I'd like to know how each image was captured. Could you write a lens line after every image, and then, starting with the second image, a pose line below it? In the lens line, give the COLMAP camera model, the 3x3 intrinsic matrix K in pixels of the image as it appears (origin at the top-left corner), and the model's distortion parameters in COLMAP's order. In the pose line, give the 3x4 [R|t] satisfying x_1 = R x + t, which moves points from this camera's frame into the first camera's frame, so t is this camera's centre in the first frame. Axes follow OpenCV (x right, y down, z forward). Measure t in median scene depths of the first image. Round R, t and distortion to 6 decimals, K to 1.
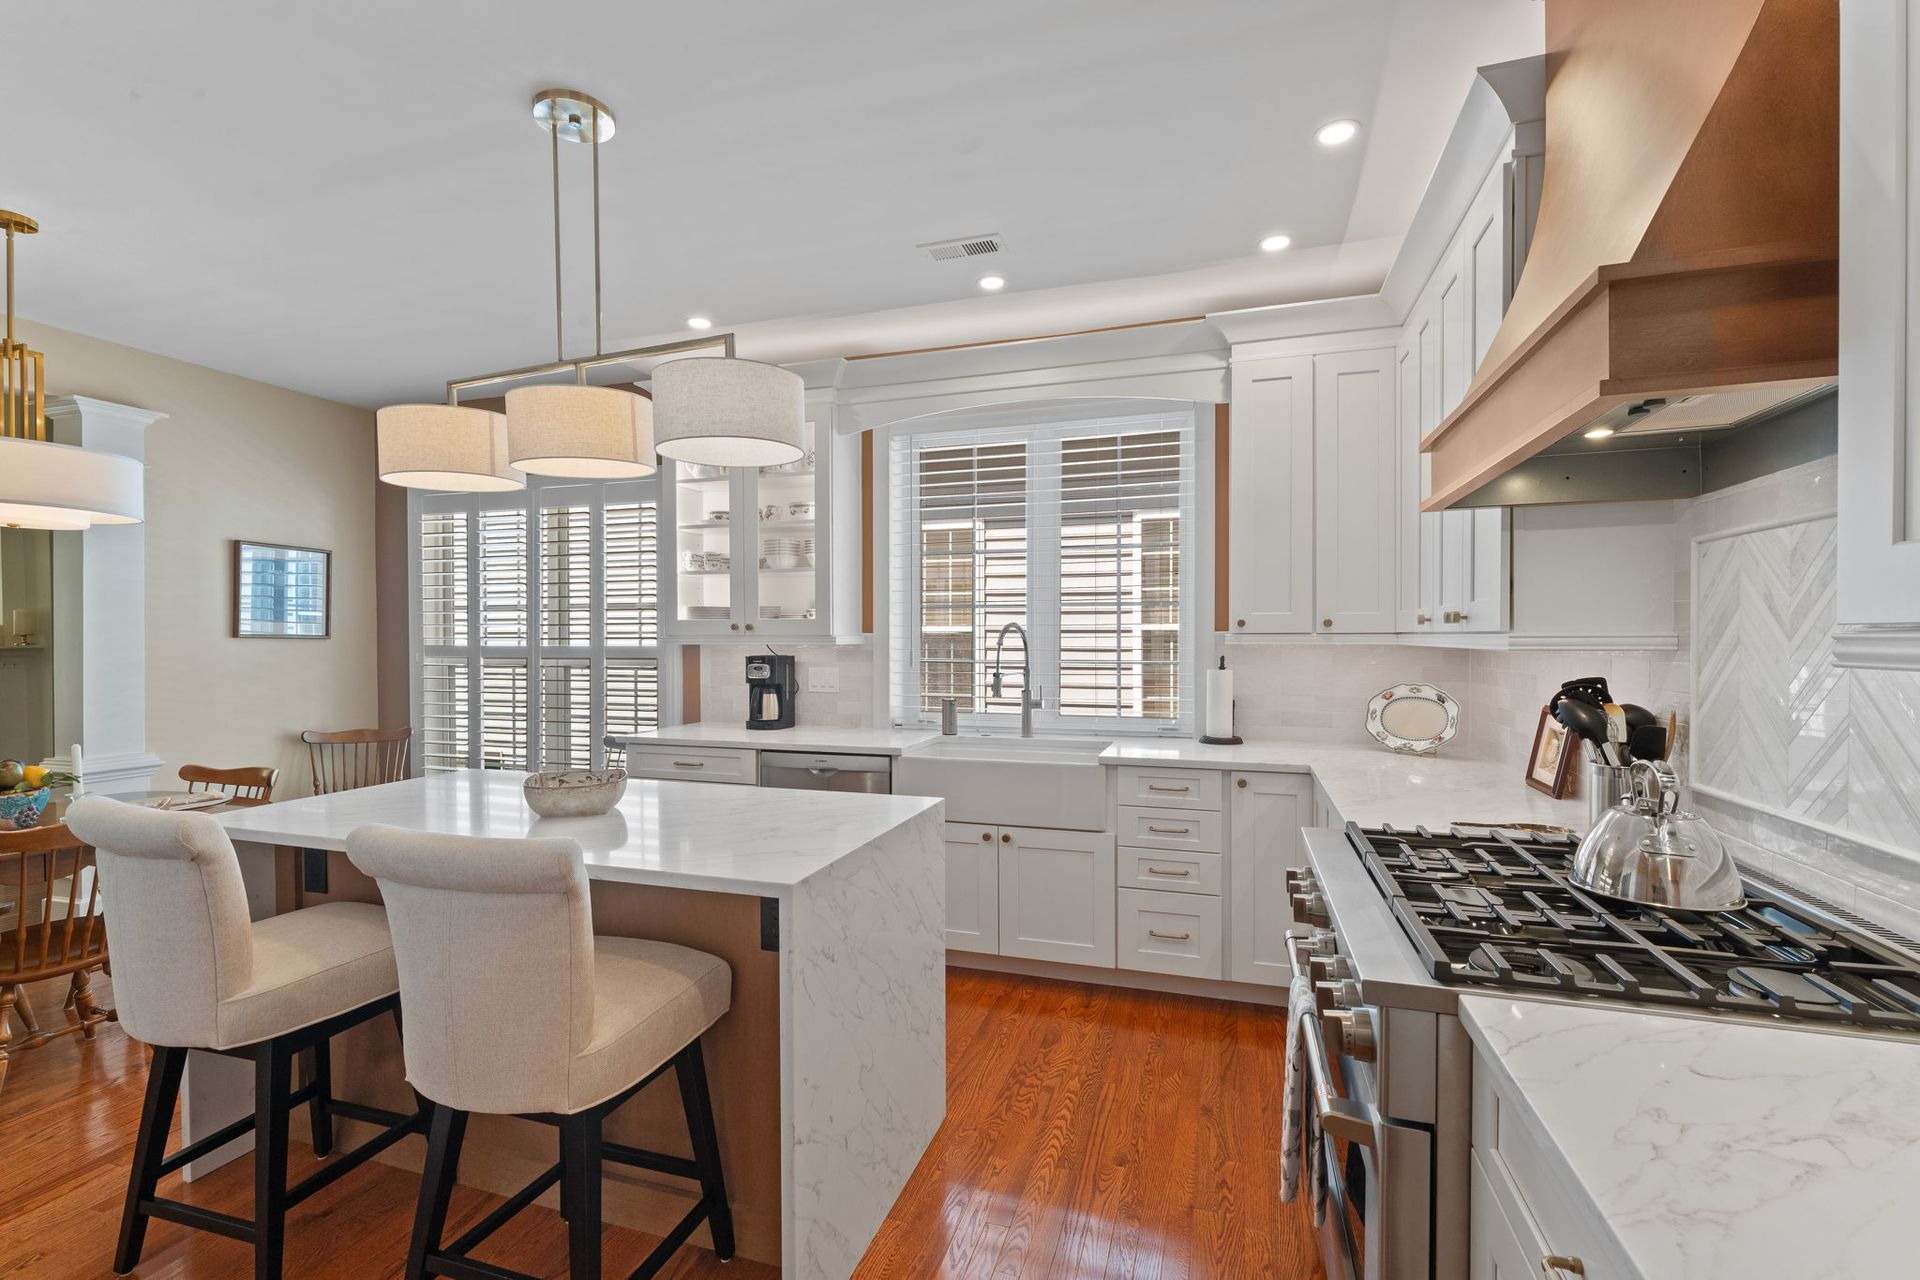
lens RADIAL K [[841.3, 0, 952.5], [0, 841.3, 644.9], [0, 0, 1]] dist [0.001799, -0.001870]
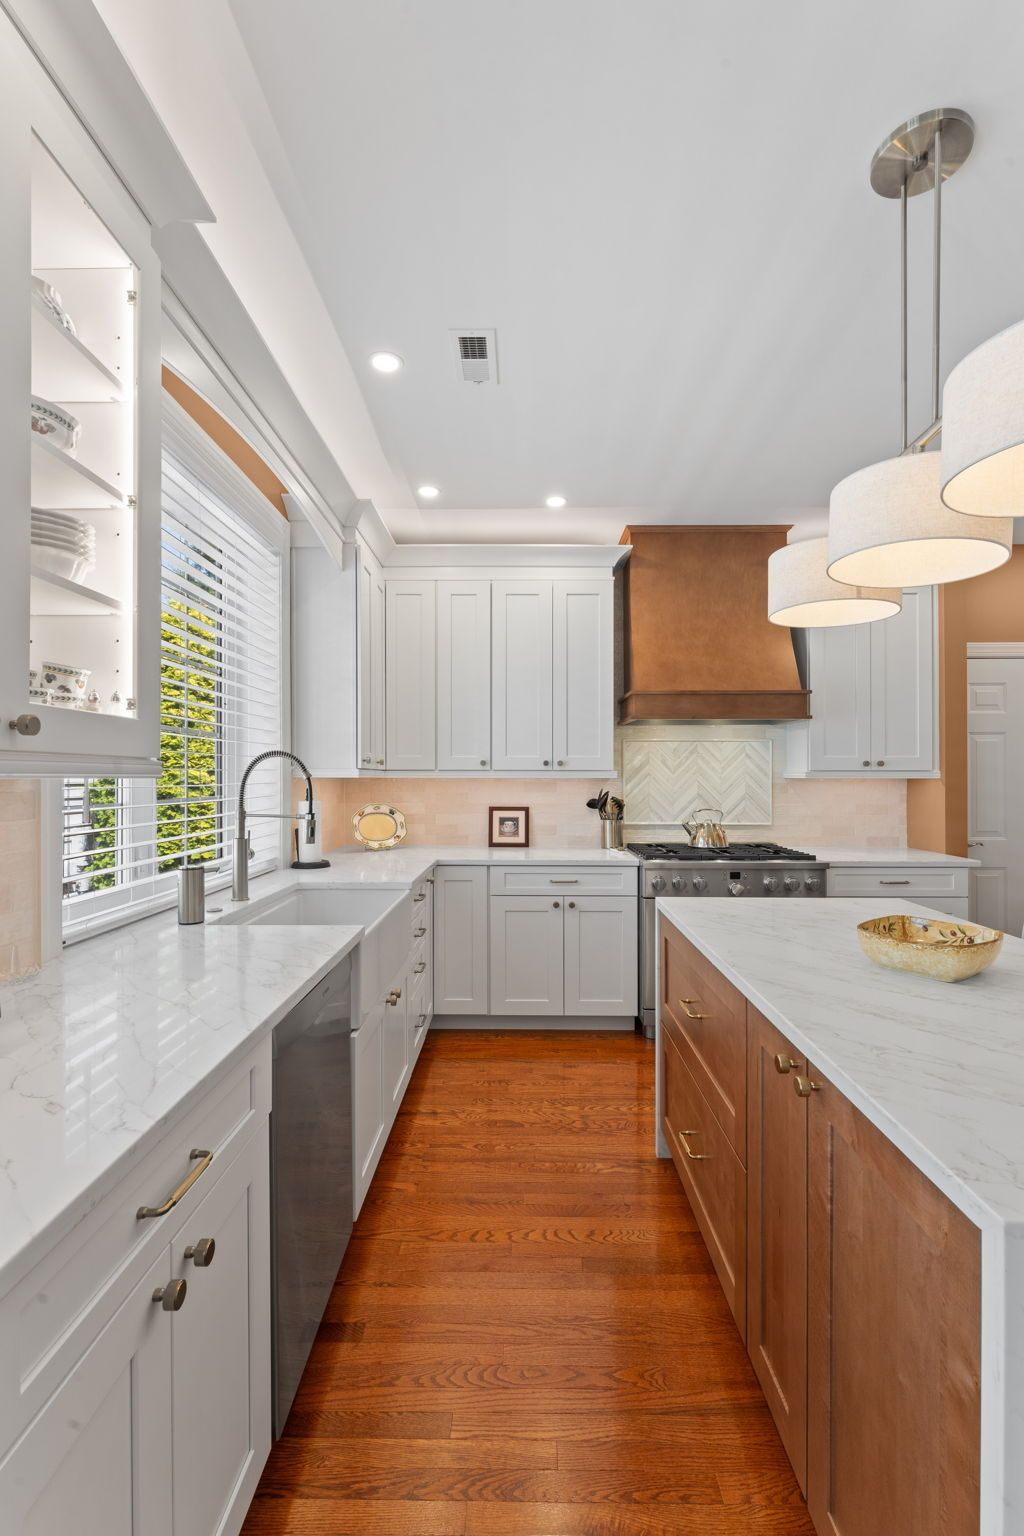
lens RADIAL K [[673.0, 0, 517.1], [0, 673.0, 771.0], [0, 0, 1]] dist [0.001799, -0.001870]
pose [[-0.305051, 0.011707, 0.952264, -0.568864], [0.009708, 0.999911, -0.009183, 0.000692], [-0.952287, 0.006443, -0.305137, 0.943733]]
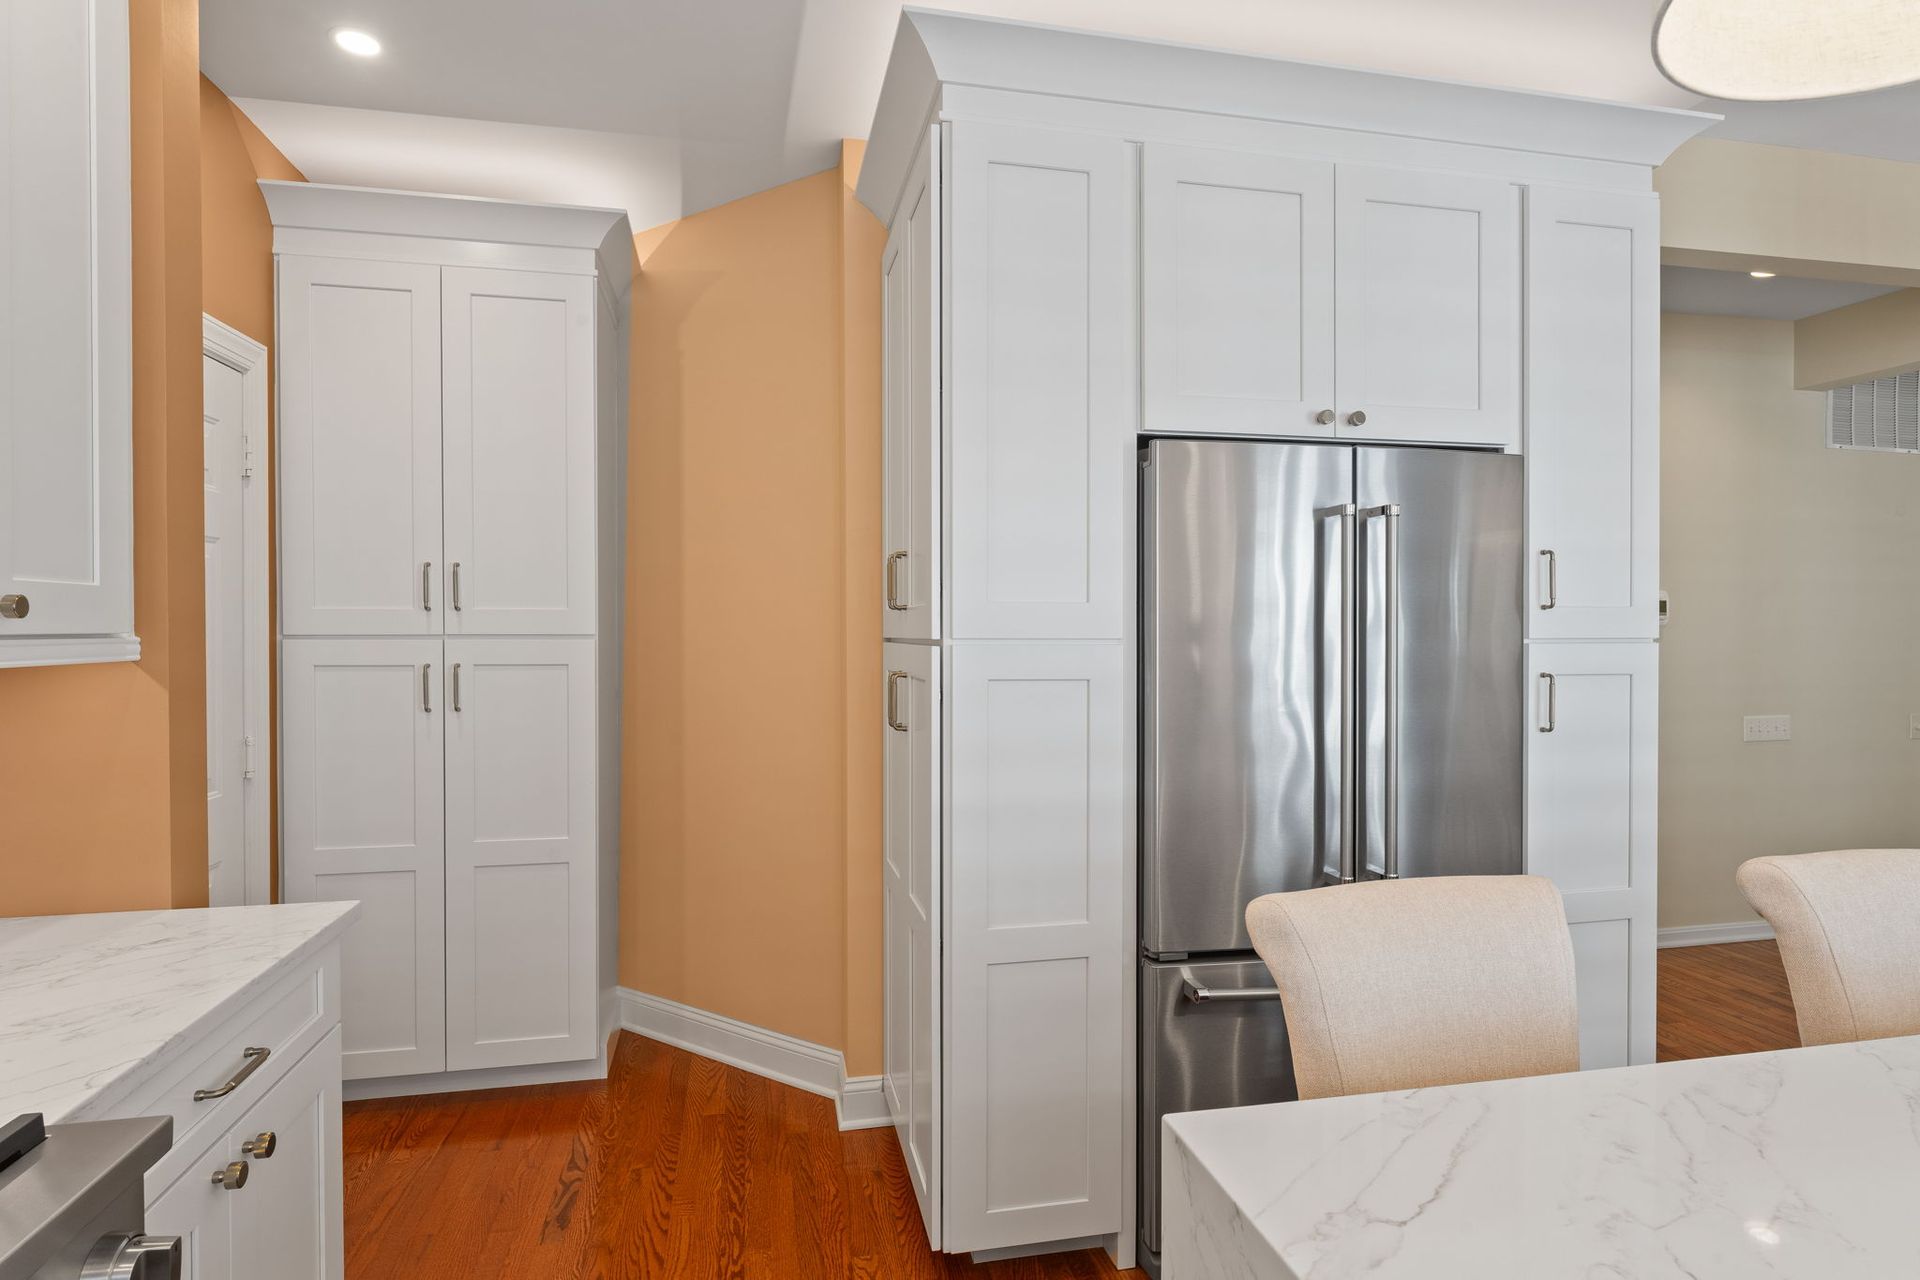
lens RADIAL K [[1011.9, 0, 953.7], [0, 1011.9, 634.9], [0, 0, 1]] dist [-0.000253, -0.000136]
pose [[-0.864638, 0.007713, -0.502337, 0.098909], [-0.000644, 0.999864, 0.016461, -0.010602], [0.502396, 0.014556, -0.864515, 0.611879]]
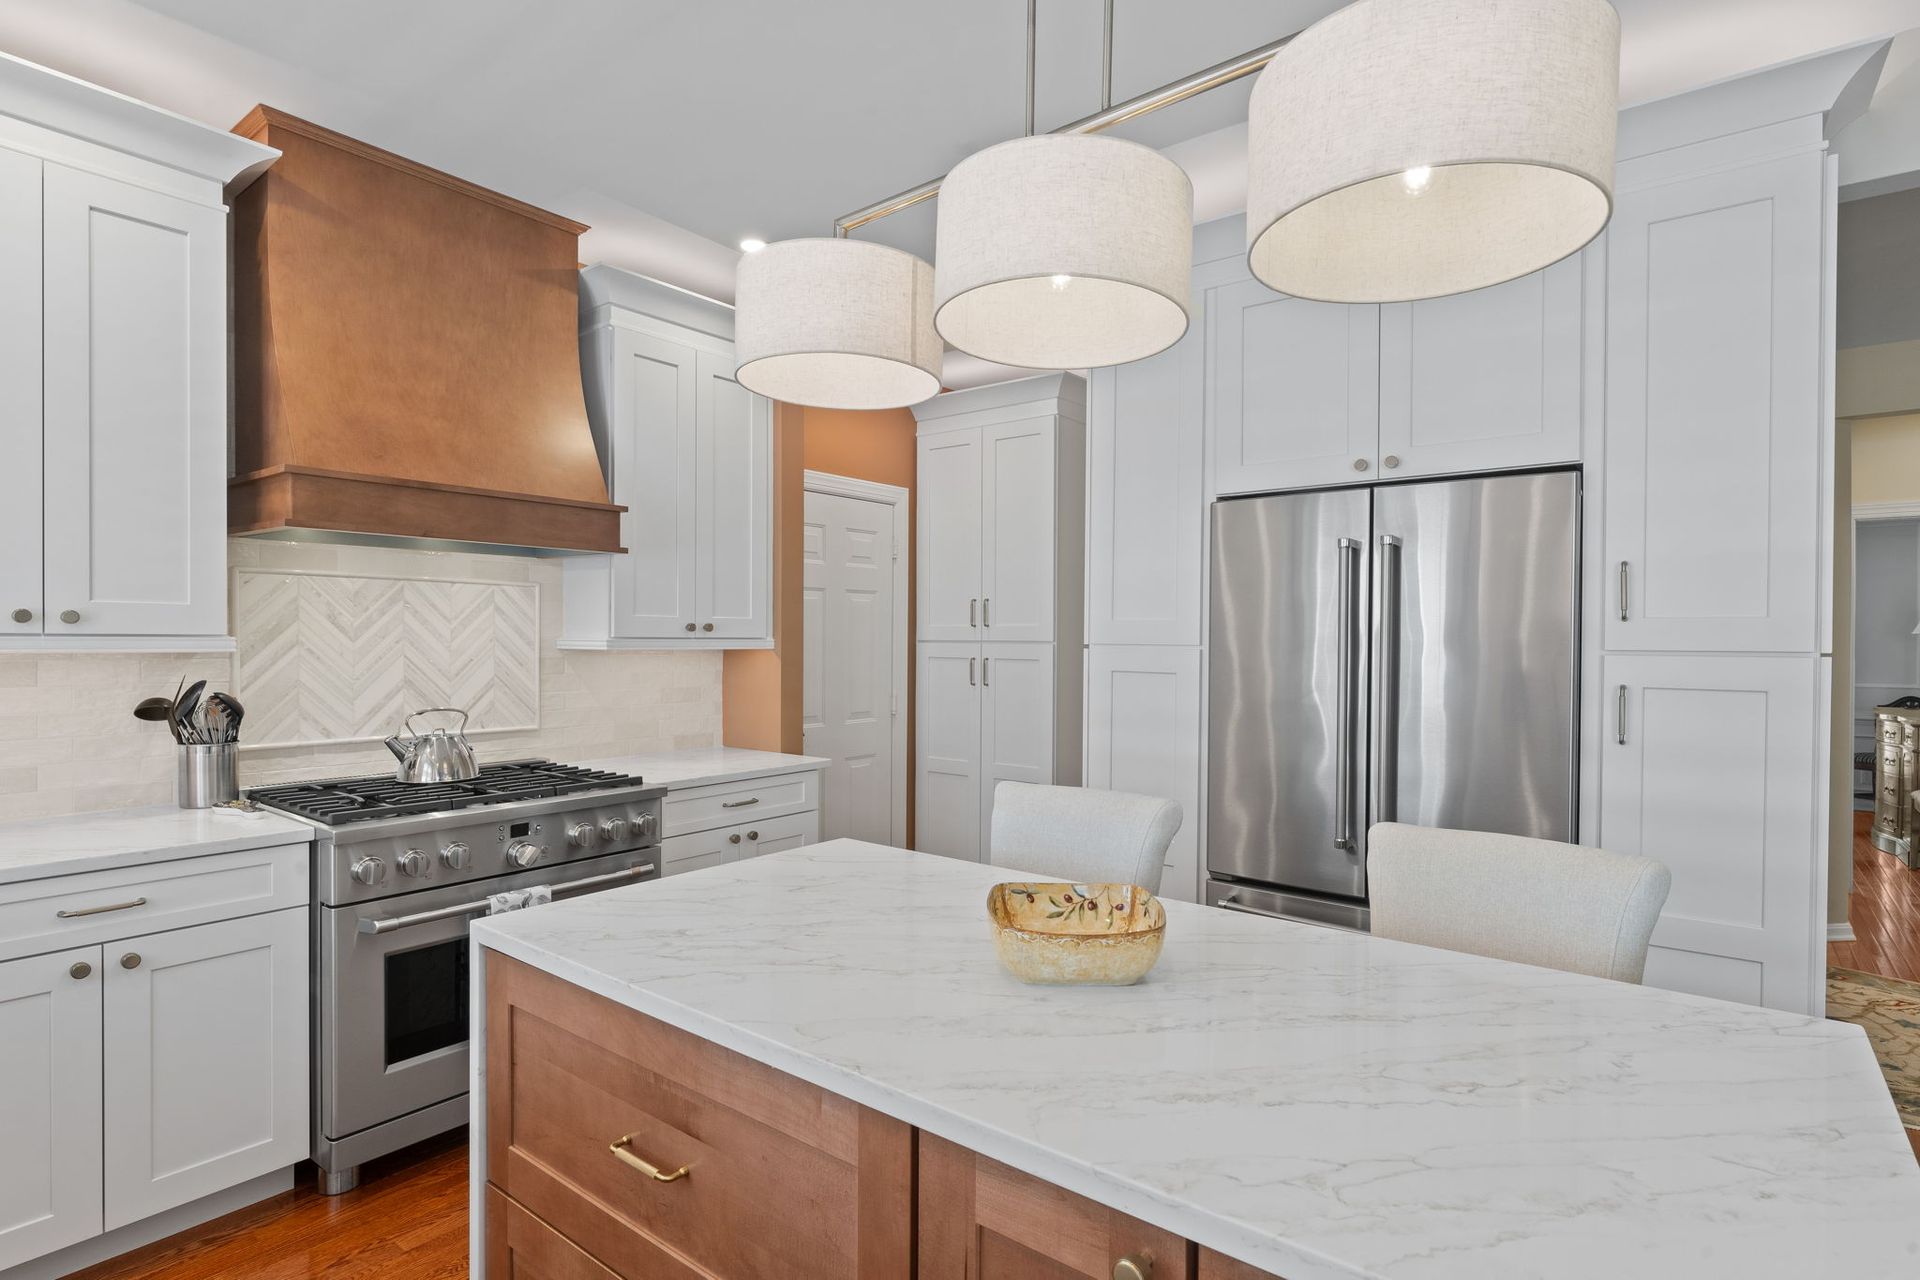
lens RADIAL K [[957.1, 0, 960.4], [0, 957.1, 647.2], [0, 0, 1]] dist [0.003819, -0.003321]
pose [[-0.942933, -0.005007, 0.332946, -0.343692], [0.000484, 0.999865, 0.016407, -0.010169], [-0.332983, 0.015632, -0.942803, 0.946090]]
